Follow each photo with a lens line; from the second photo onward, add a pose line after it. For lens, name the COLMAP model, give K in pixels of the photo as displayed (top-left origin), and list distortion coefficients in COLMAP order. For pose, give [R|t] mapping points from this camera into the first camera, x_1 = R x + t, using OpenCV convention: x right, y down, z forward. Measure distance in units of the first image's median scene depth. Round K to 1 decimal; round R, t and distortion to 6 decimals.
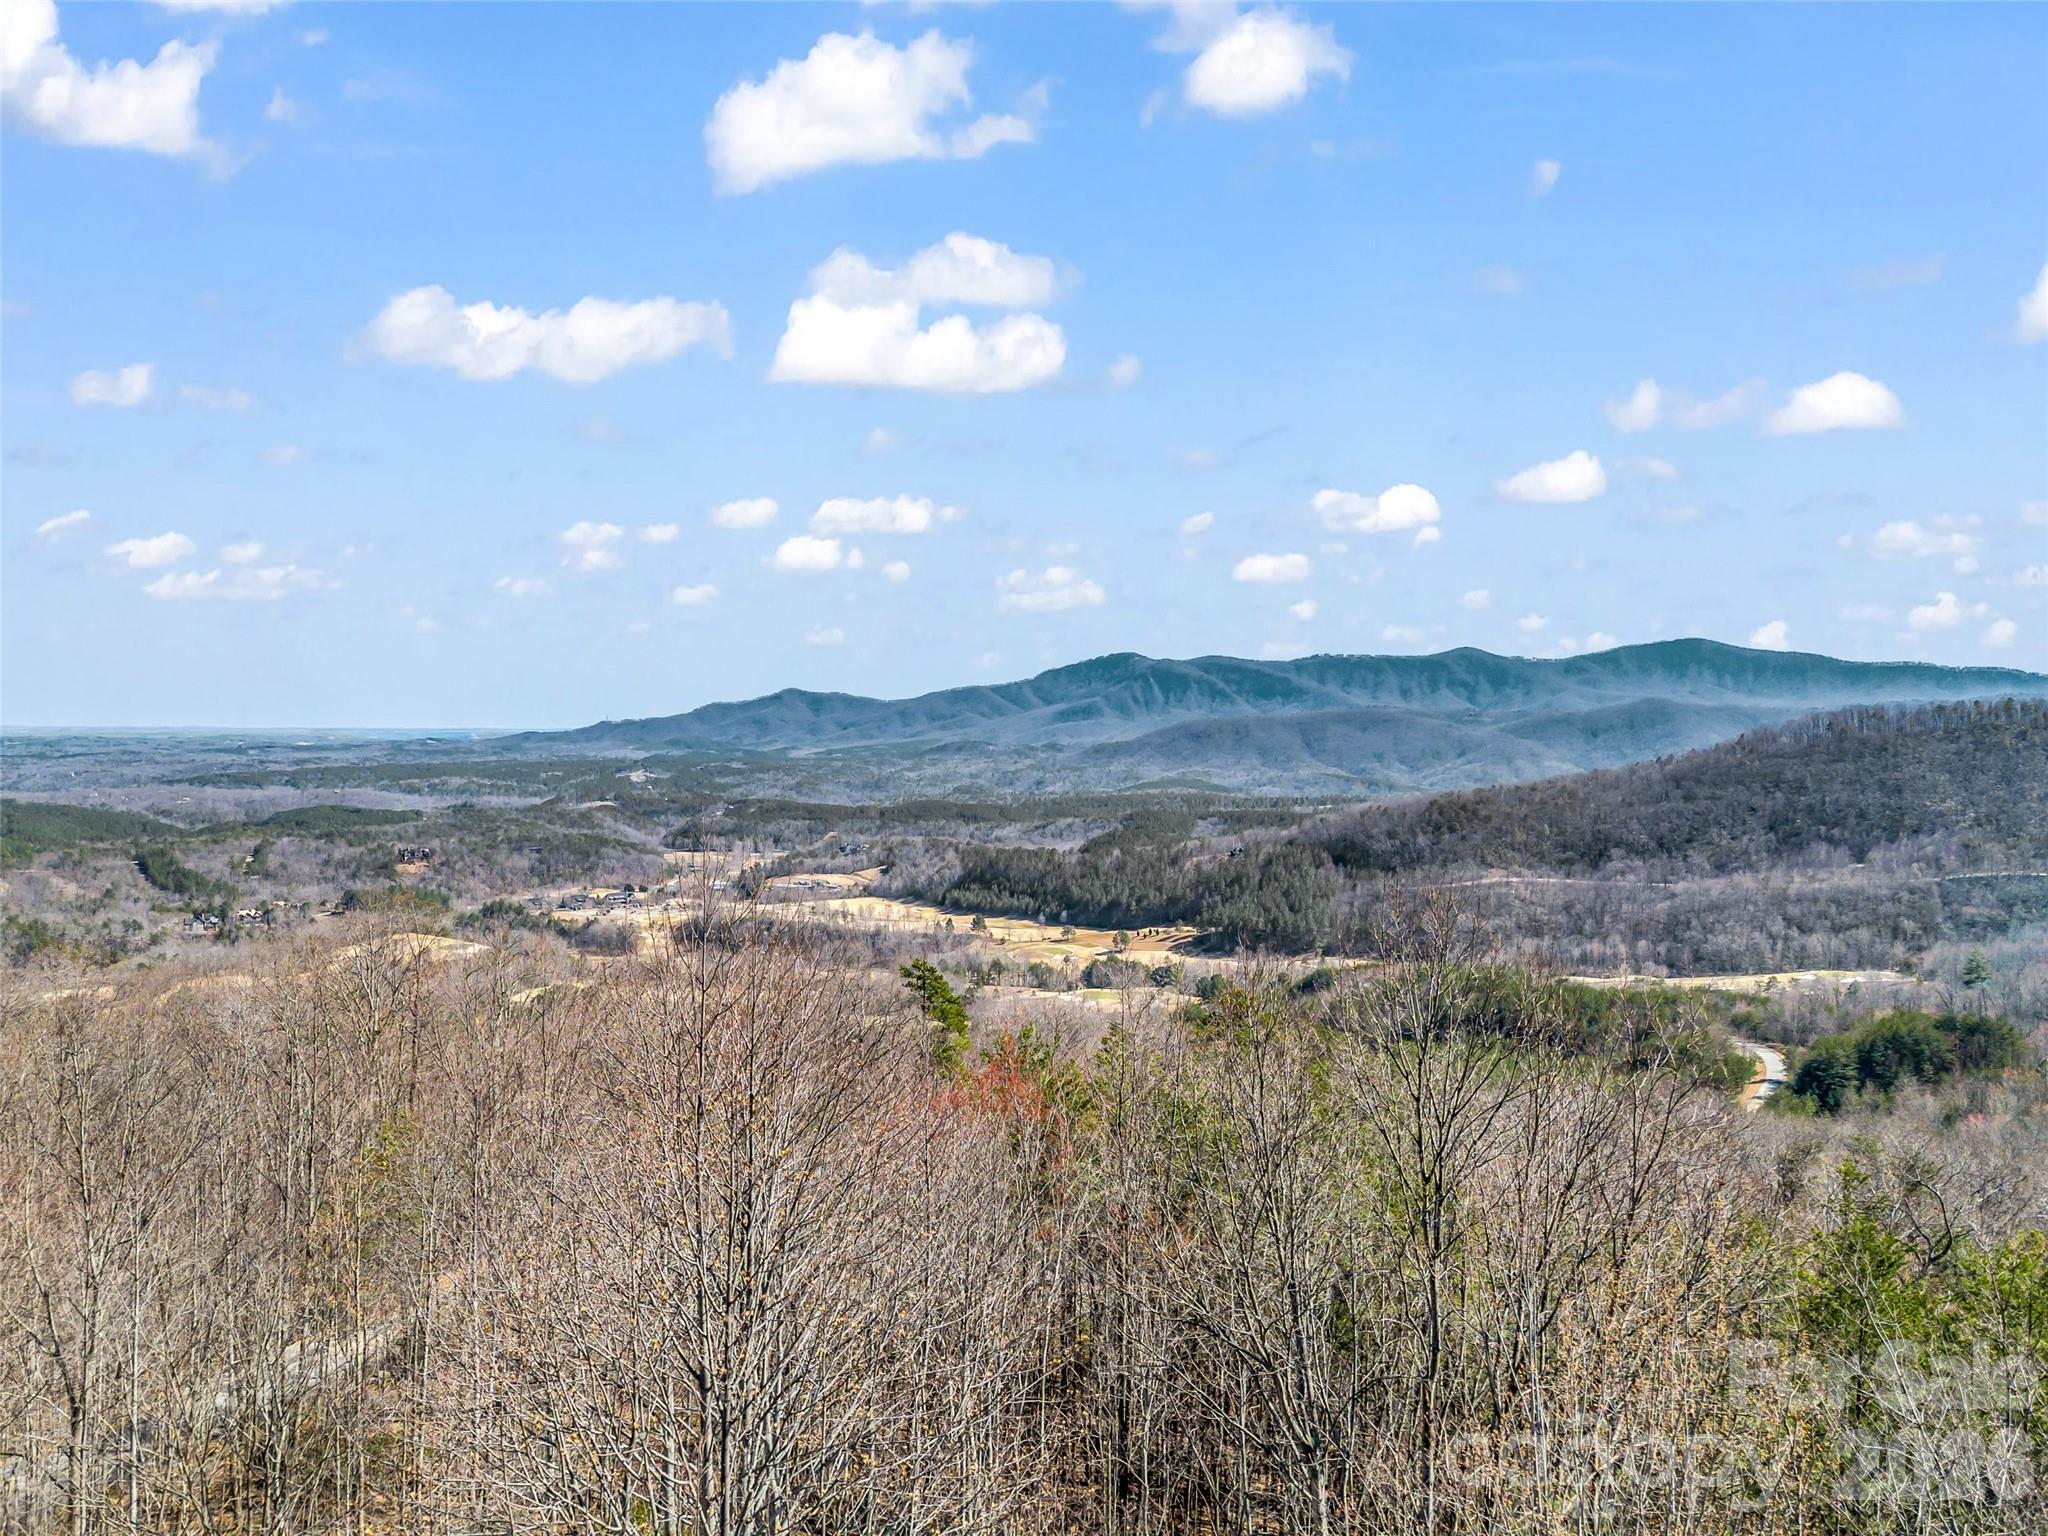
lens RADIAL K [[1448.4, 0, 1018.6], [0, 1448.4, 768.1], [0, 0, 1]] dist [0.073721, -0.068078]
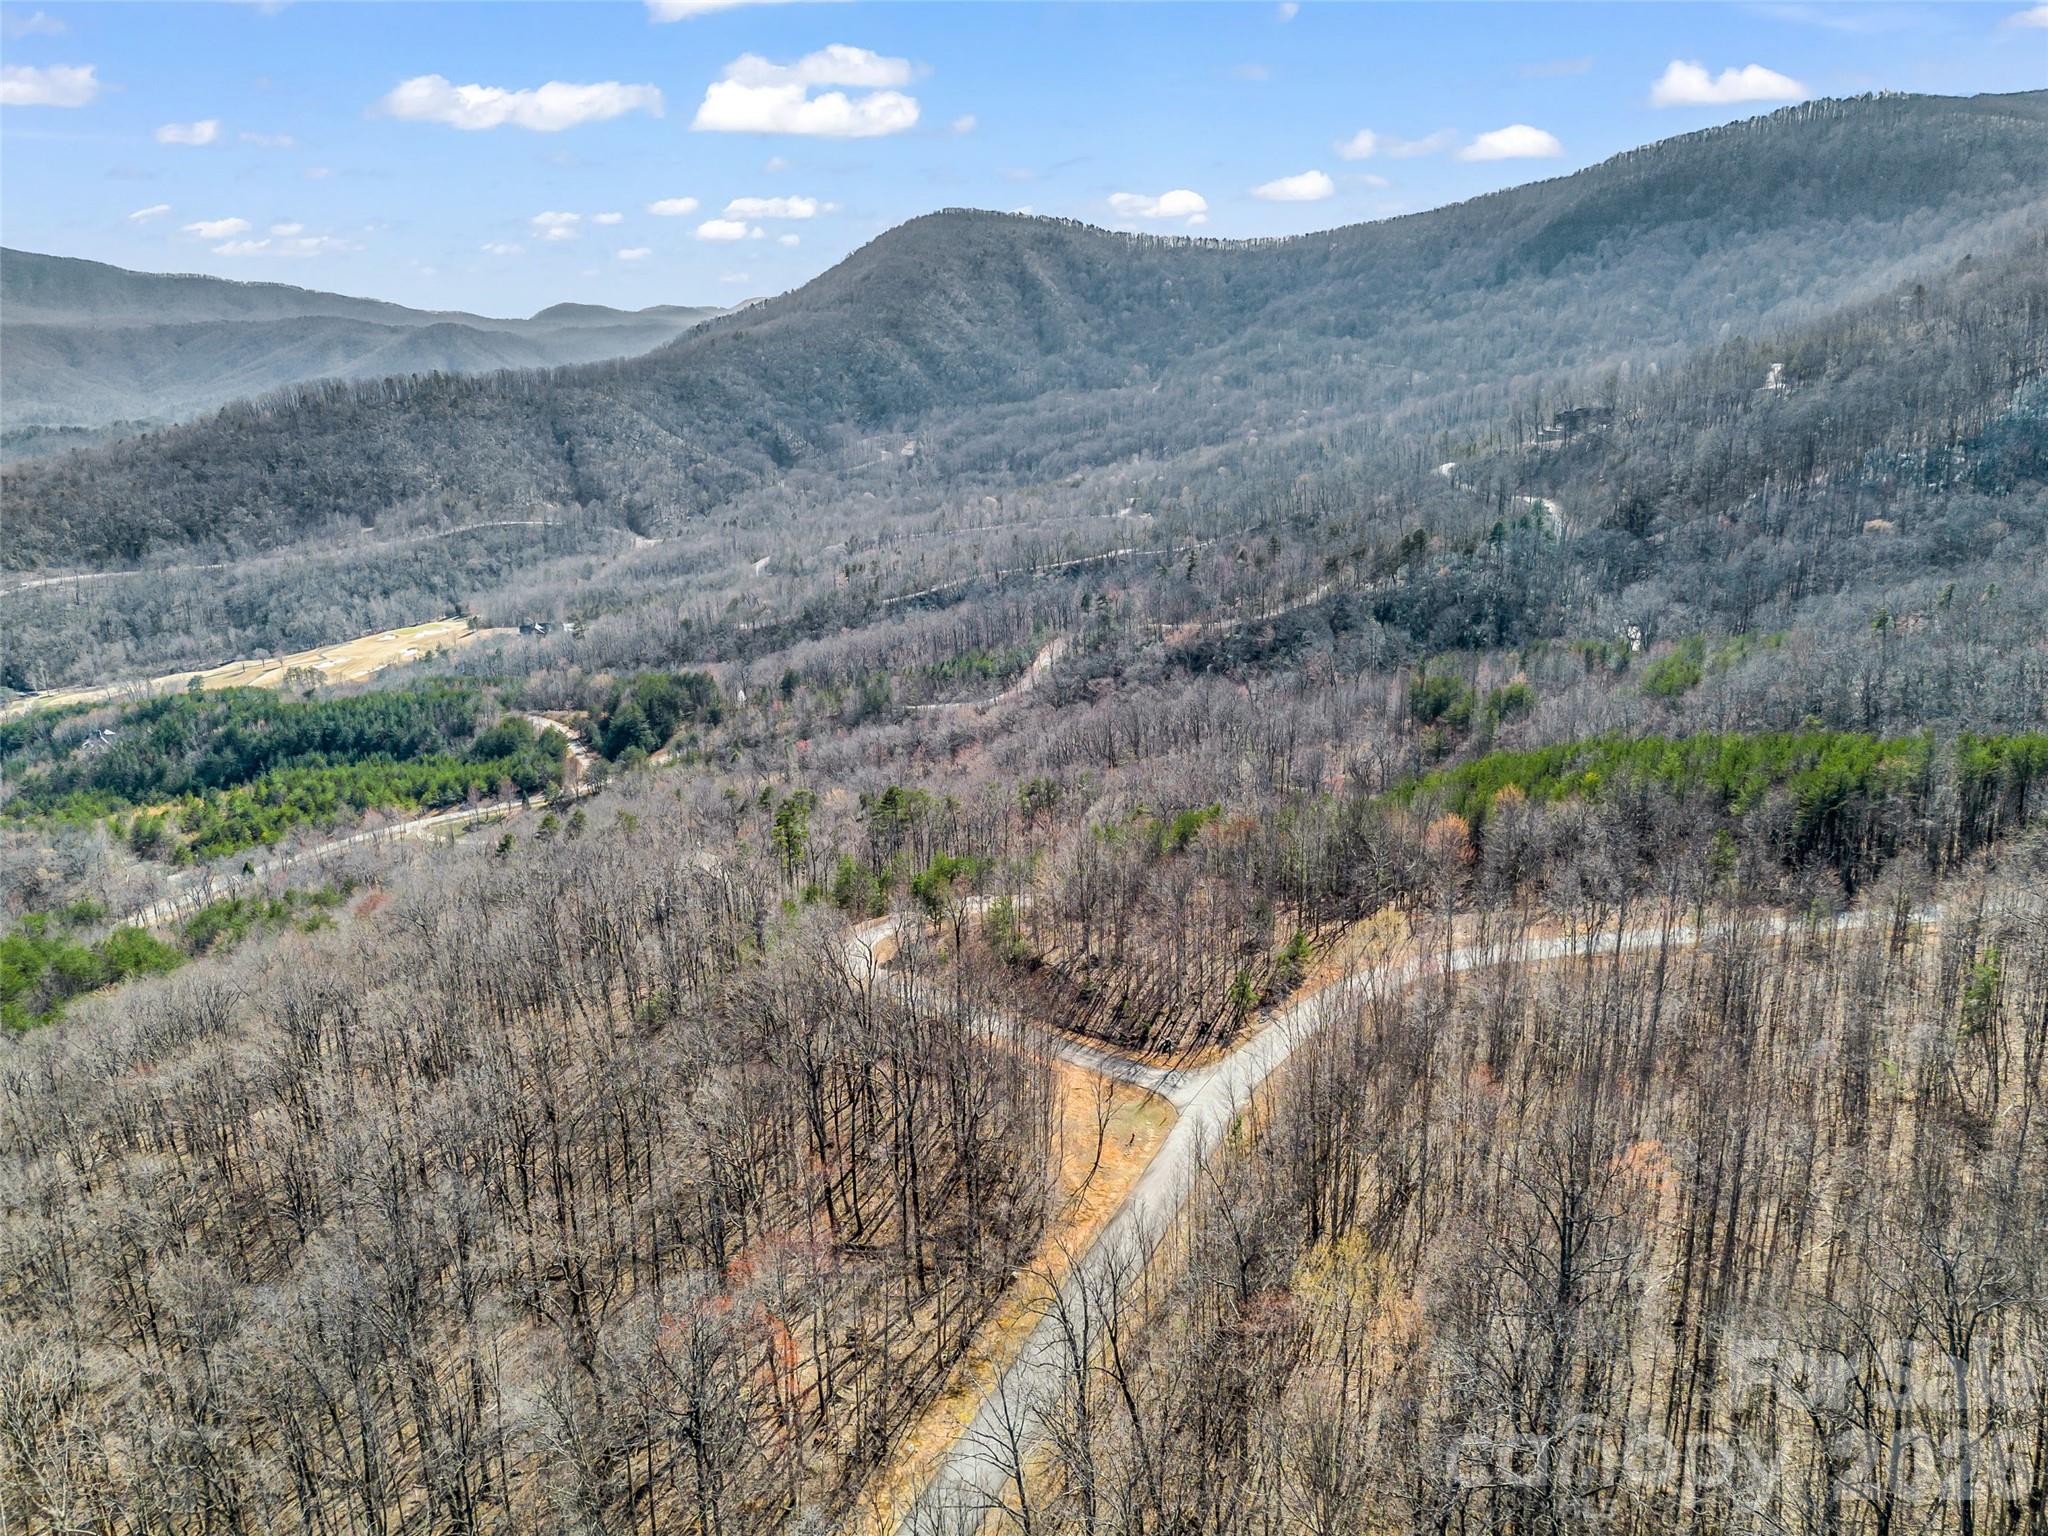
lens RADIAL K [[1456.4, 0, 1024.0], [0, 1456.4, 768.0], [0, 0, 1]] dist [0.062748, -0.055317]
pose [[0.498534, -0.246451, 0.831099, -0.133905], [0.024456, 0.962352, 0.270703, -0.039999], [-0.866525, -0.114629, 0.485793, -0.025216]]
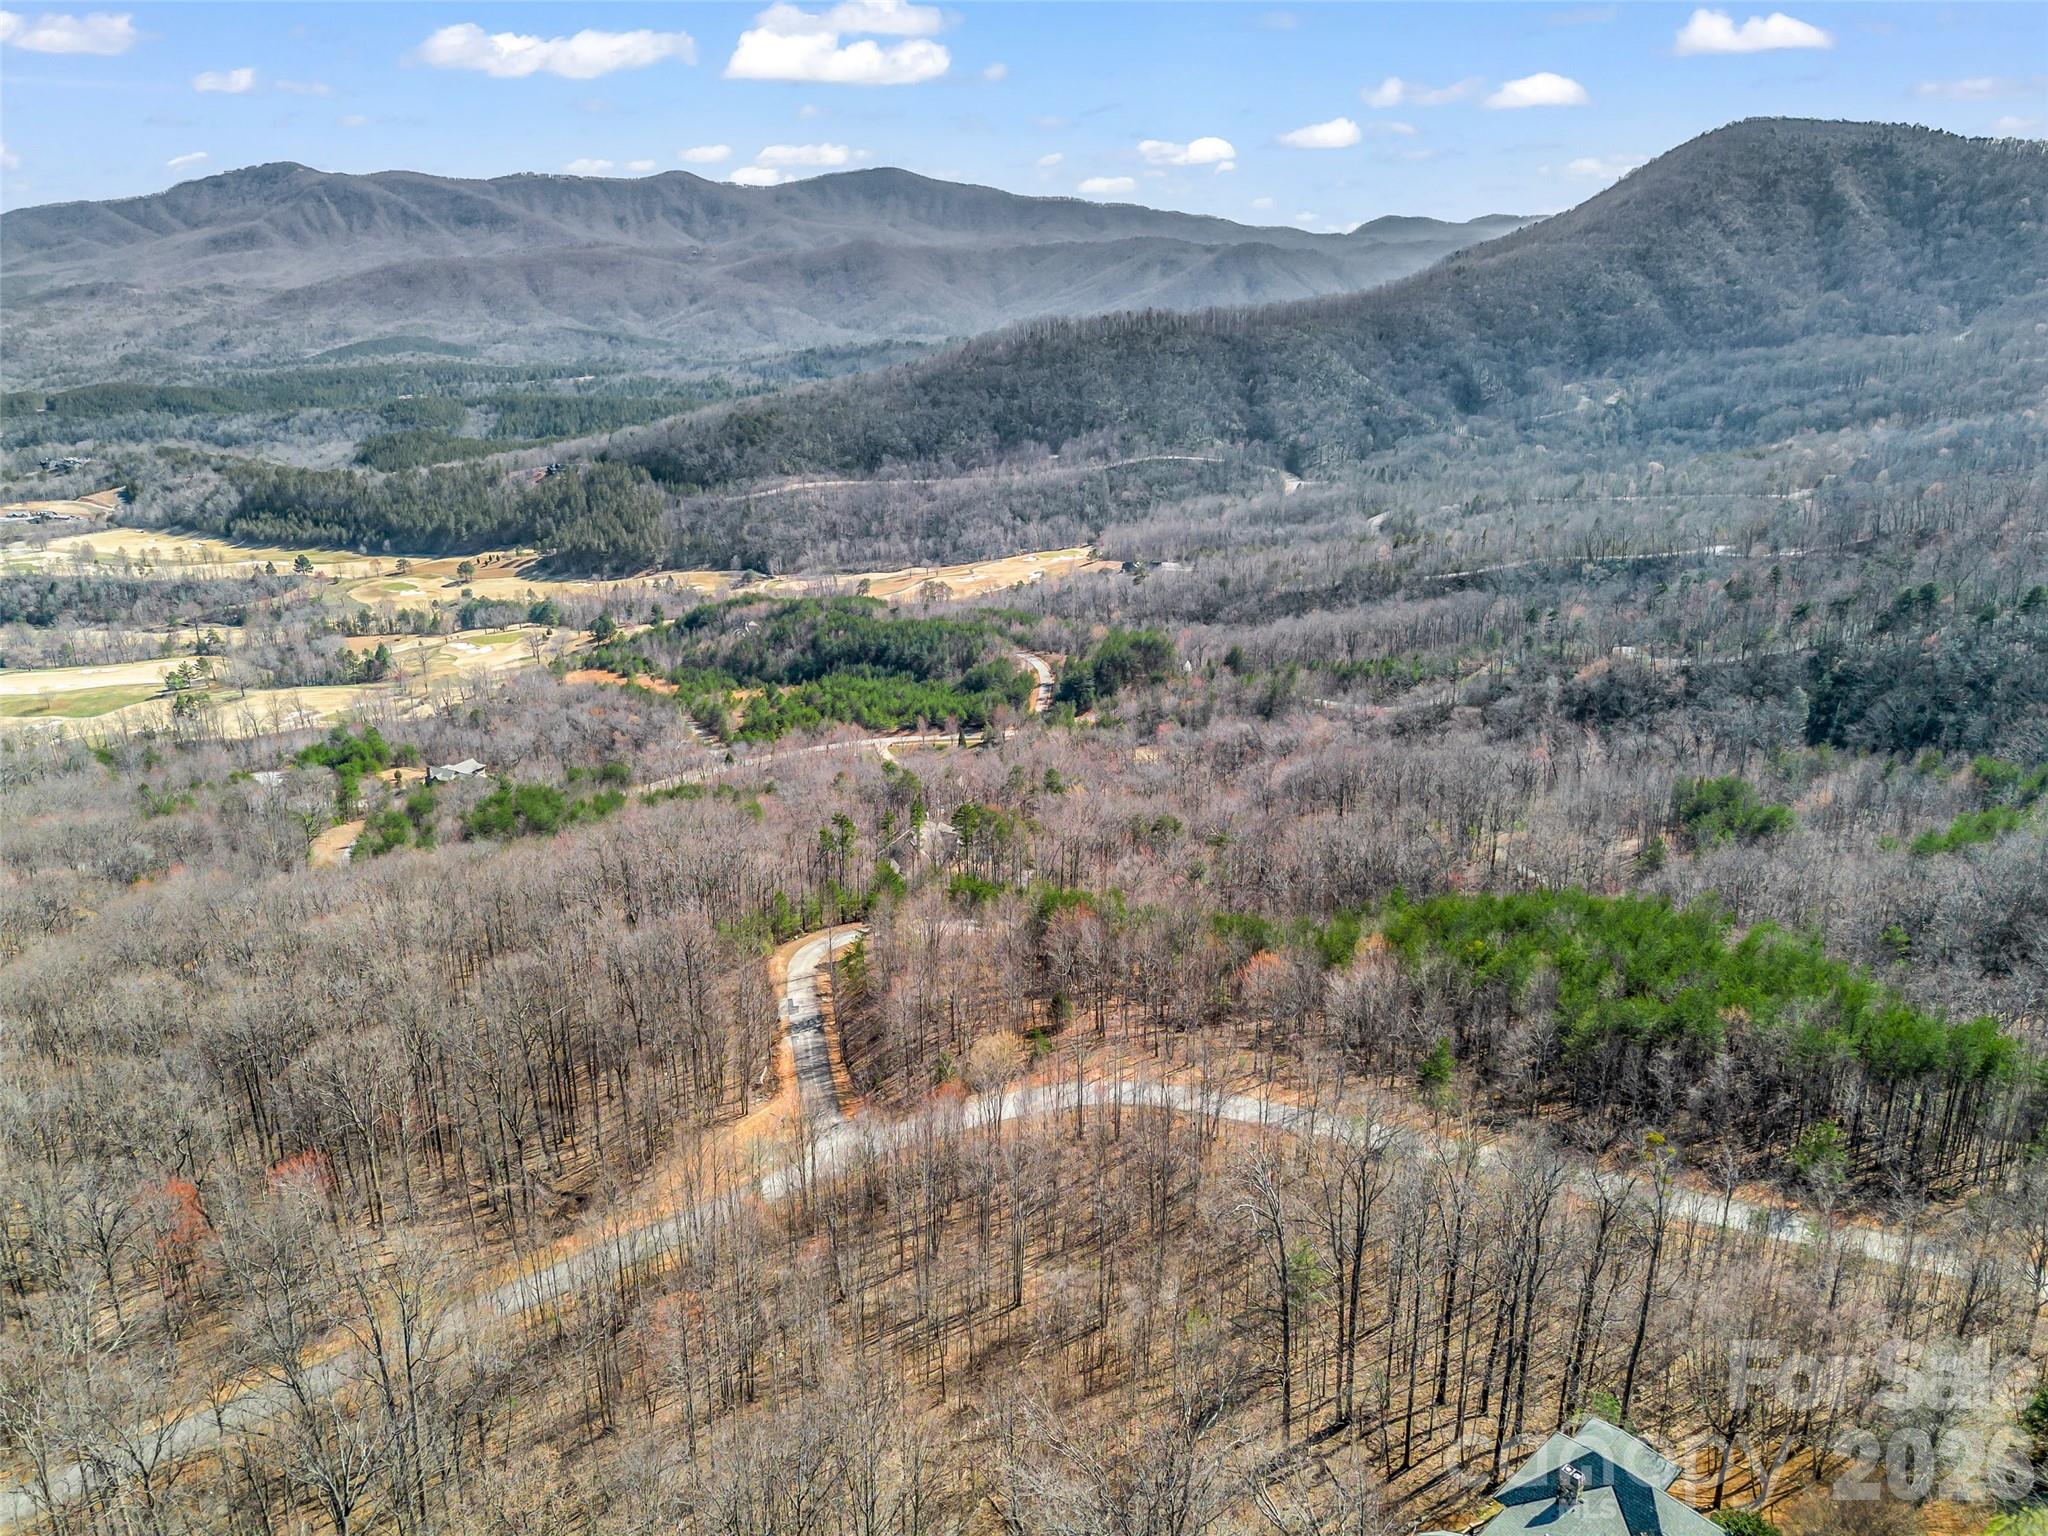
lens RADIAL K [[1456.4, 0, 1024.0], [0, 1456.4, 768.0], [0, 0, 1]] dist [0.062748, -0.055317]
pose [[0.867813, -0.167128, 0.467941, -0.077196], [0.013000, 0.949052, 0.314852, -0.058401], [-0.496721, -0.267149, 0.825772, -0.094916]]
